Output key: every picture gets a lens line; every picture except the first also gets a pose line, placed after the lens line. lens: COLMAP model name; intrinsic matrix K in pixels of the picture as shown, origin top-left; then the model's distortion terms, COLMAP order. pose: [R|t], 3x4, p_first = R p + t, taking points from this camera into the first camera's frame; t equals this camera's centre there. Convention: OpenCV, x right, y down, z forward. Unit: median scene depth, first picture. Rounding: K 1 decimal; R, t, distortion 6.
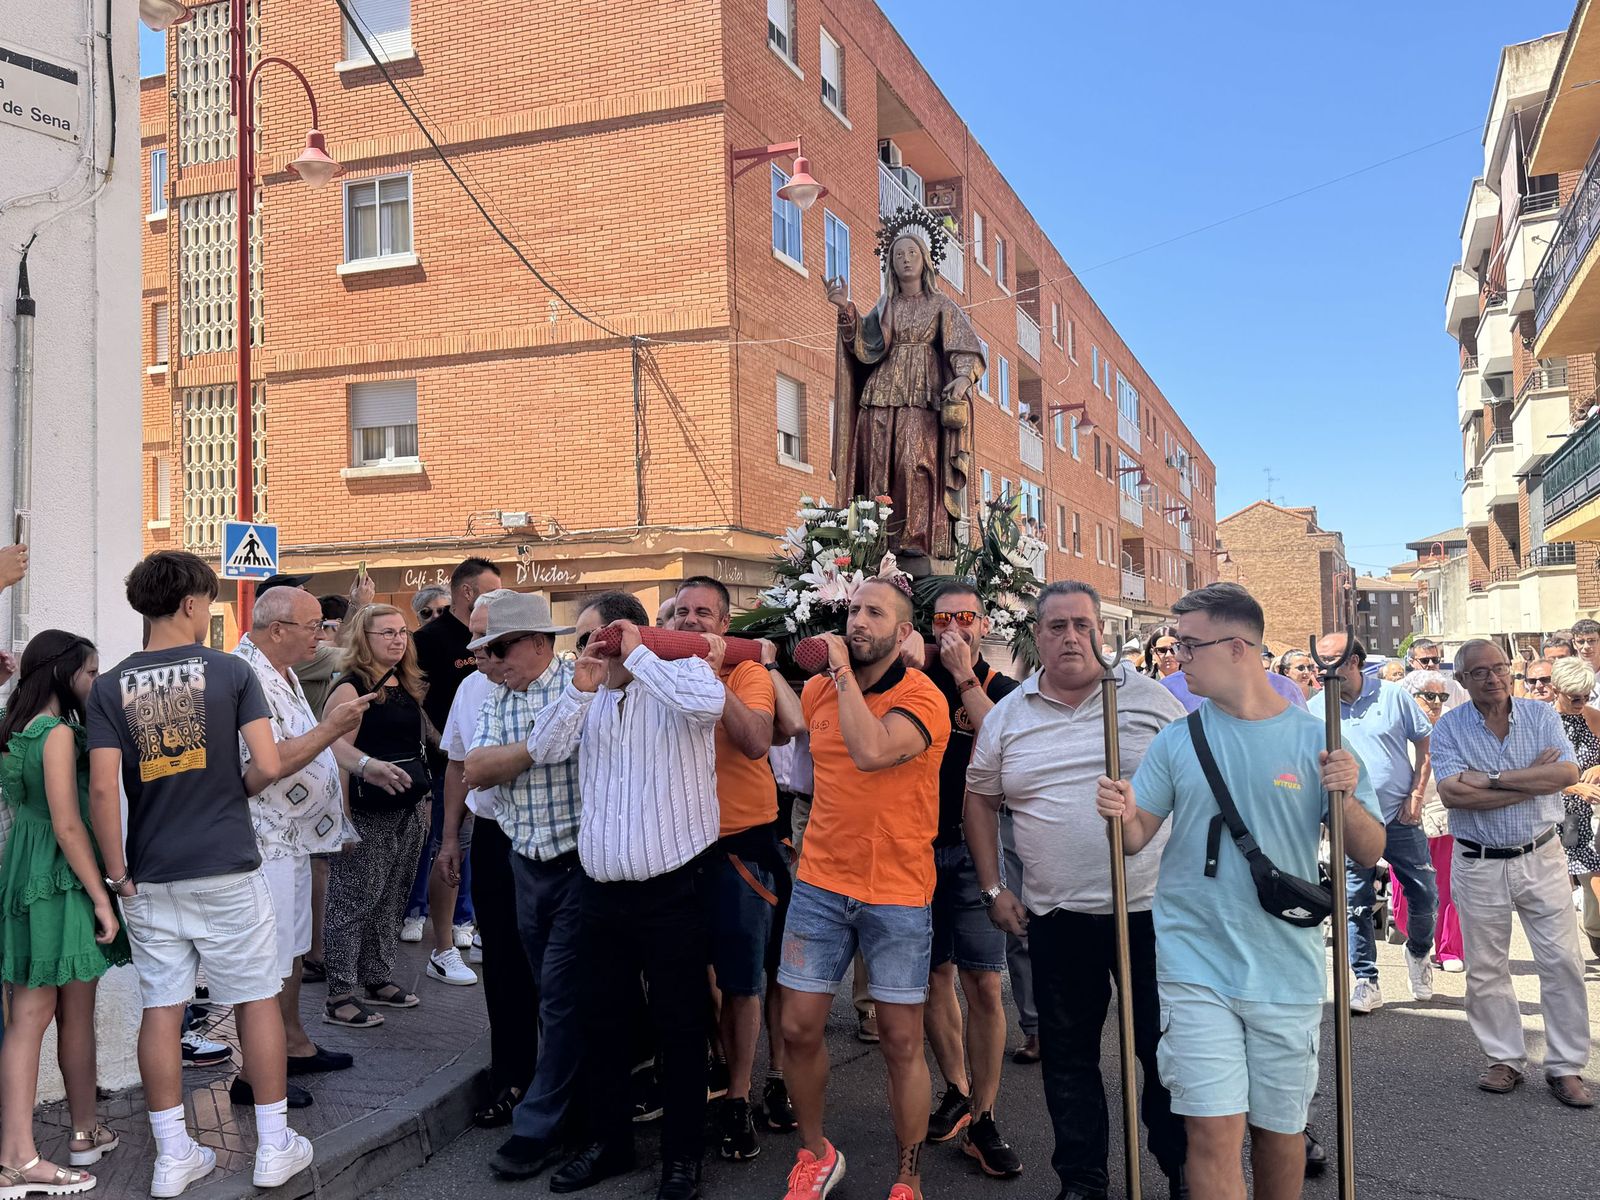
lens RADIAL K [[1481.7, 0, 800.0], [0, 1481.7, 600.0], [0, 0, 1]] dist [0.168420, -0.246485]
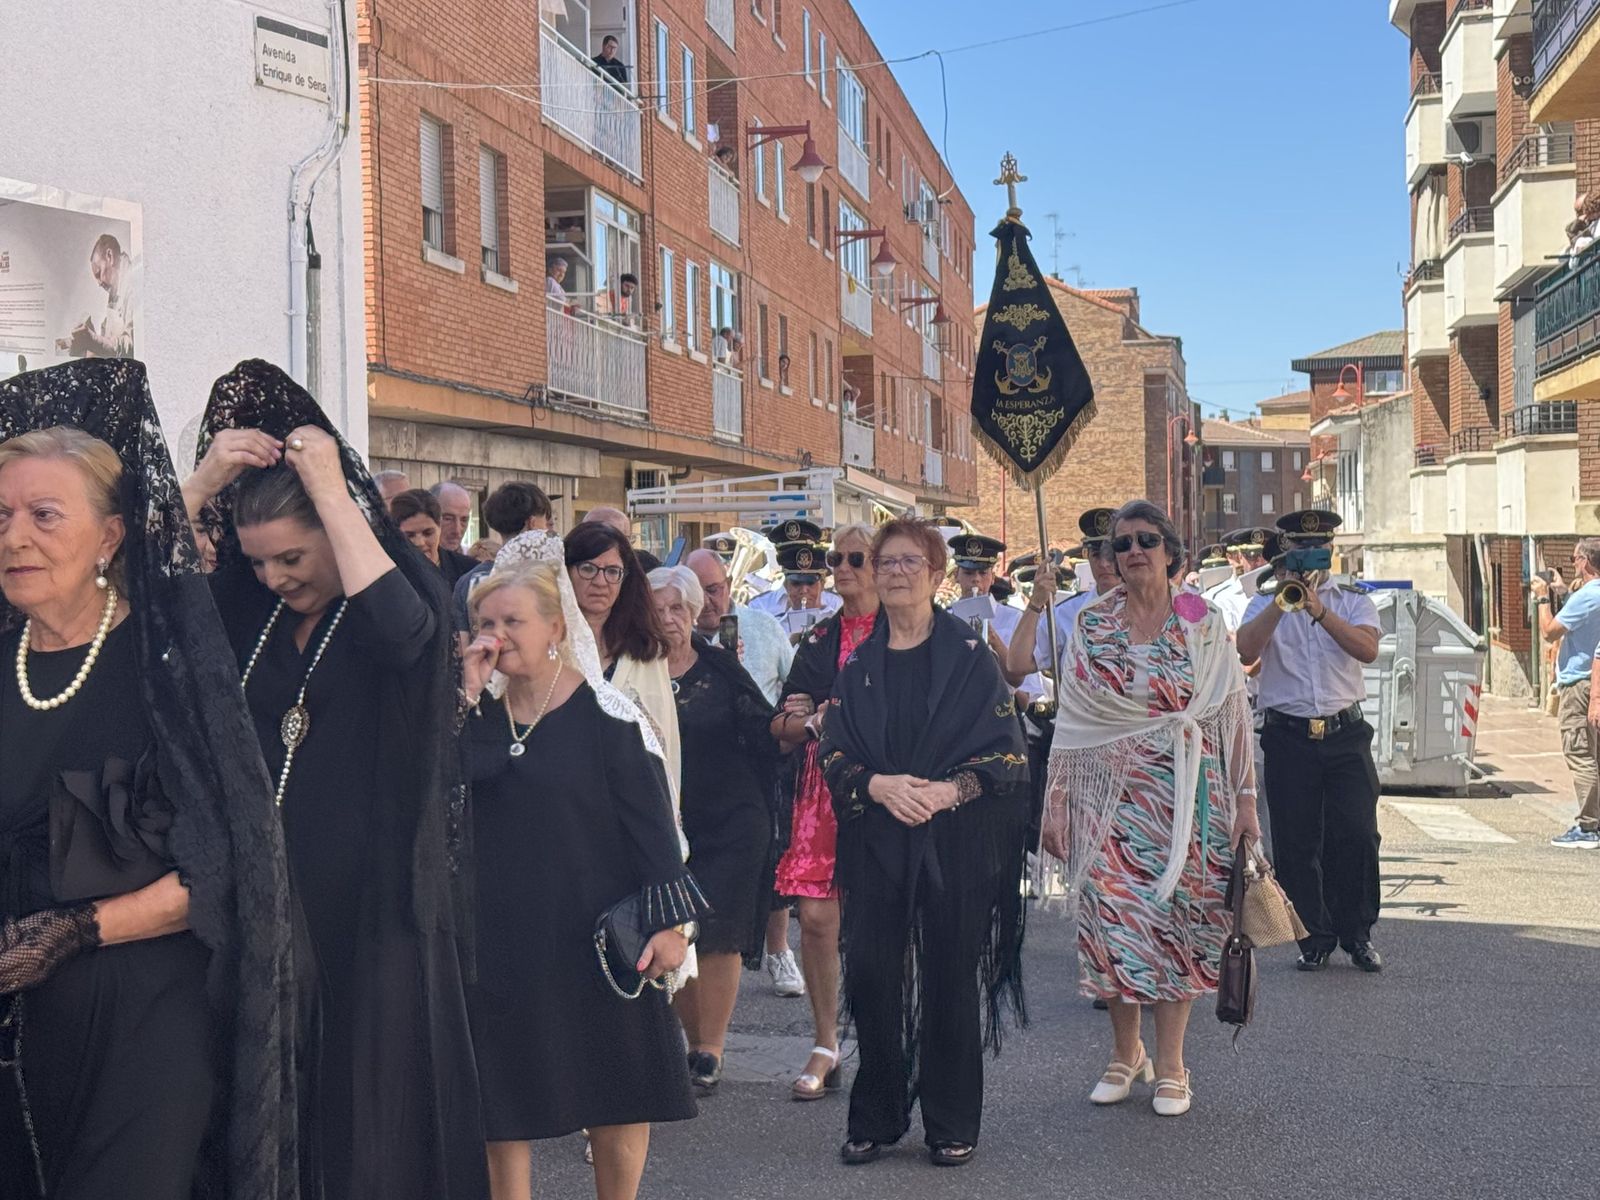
lens RADIAL K [[3095.7, 0, 800.0], [0, 3095.7, 600.0], [0, 0, 1]] dist [0.143950, 0.542730]
pose [[0.973921, 0.000676, 0.226887, -0.081423], [-0.011493, 0.998859, 0.046356, -0.006304], [-0.226597, -0.047755, 0.972817, -0.159331]]
